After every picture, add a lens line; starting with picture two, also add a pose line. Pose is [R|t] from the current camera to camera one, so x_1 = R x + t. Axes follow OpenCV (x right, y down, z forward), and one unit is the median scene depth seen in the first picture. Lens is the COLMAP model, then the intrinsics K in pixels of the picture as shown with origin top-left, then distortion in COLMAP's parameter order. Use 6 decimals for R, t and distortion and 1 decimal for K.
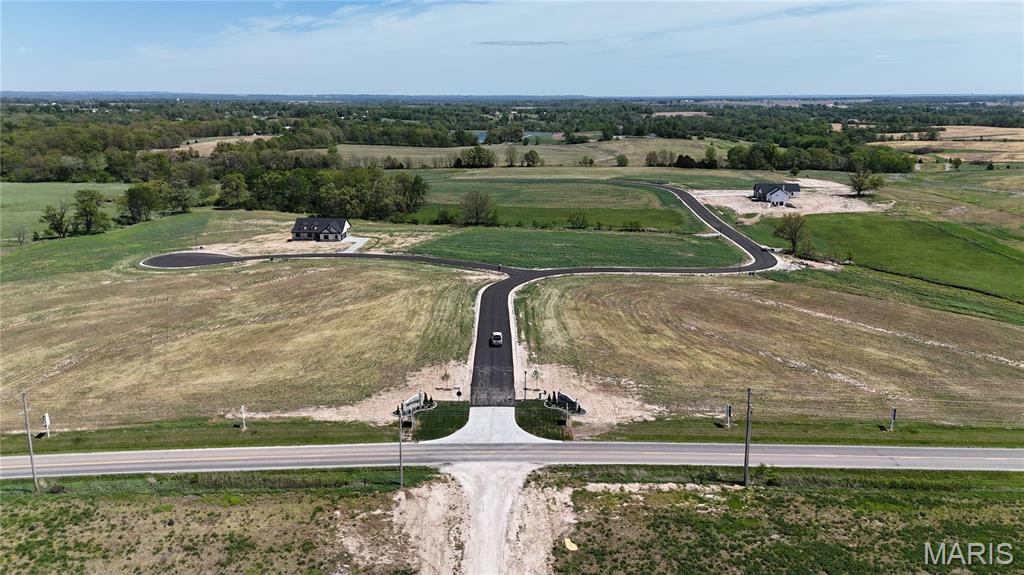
lens RADIAL K [[752.9, 0, 505.6], [0, 752.9, 284.3], [0, 0, 1]] dist [0.058760, -0.054592]
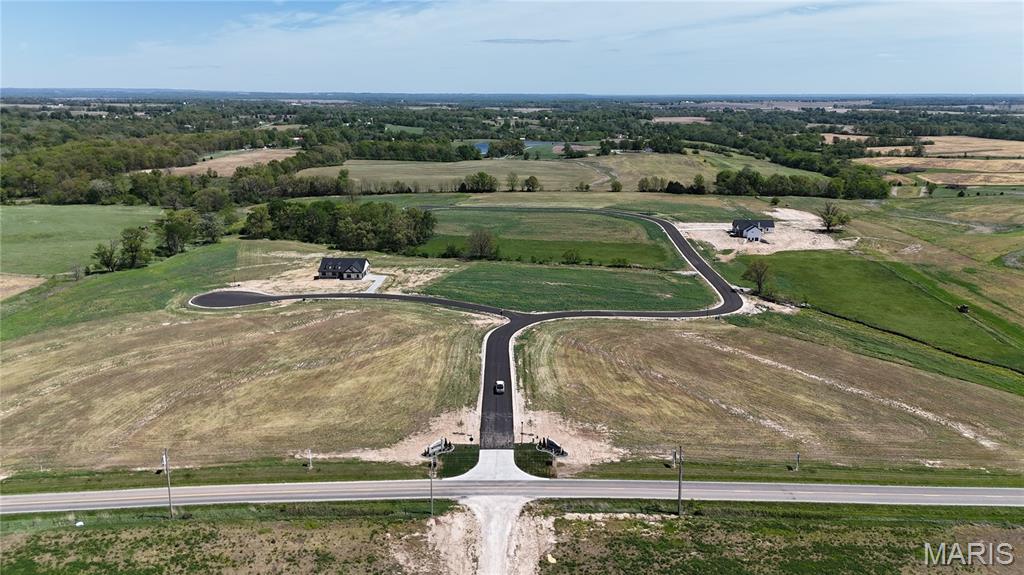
lens RADIAL K [[752.9, 0, 505.7], [0, 752.9, 285.9], [0, 0, 1]] dist [0.058760, -0.054592]
pose [[0.999992, 0.003944, -0.000925, -0.000998], [-0.003938, 0.999976, 0.005667, -0.070617], [0.000947, -0.005663, 0.999984, -0.169570]]
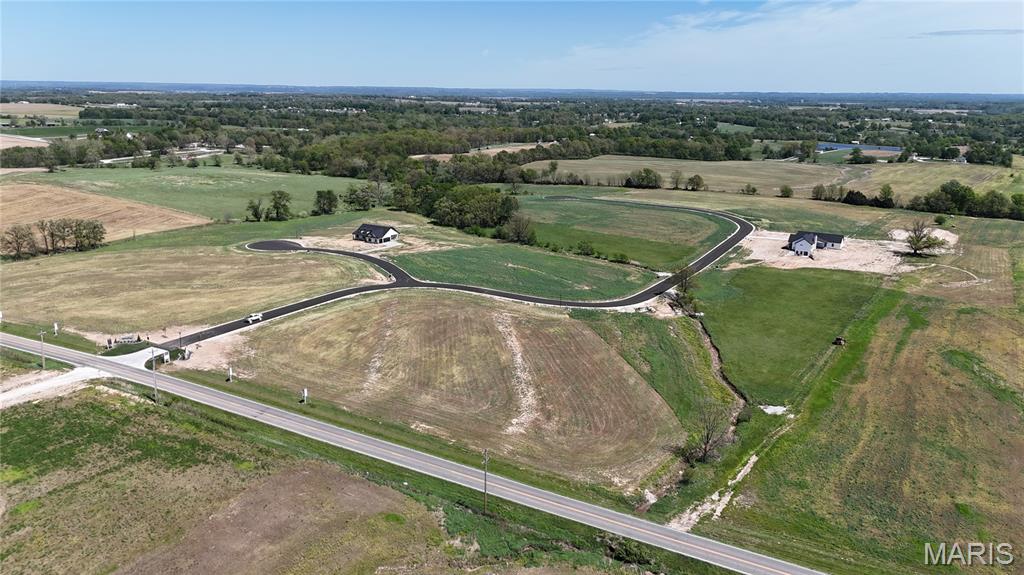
lens RADIAL K [[752.9, 0, 508.7], [0, 752.9, 292.1], [0, 0, 1]] dist [0.058760, -0.054592]
pose [[0.867465, 0.138023, -0.477969, 0.824746], [-0.130824, 0.990218, 0.048512, -0.087331], [0.479989, 0.020447, 0.877036, -0.090172]]
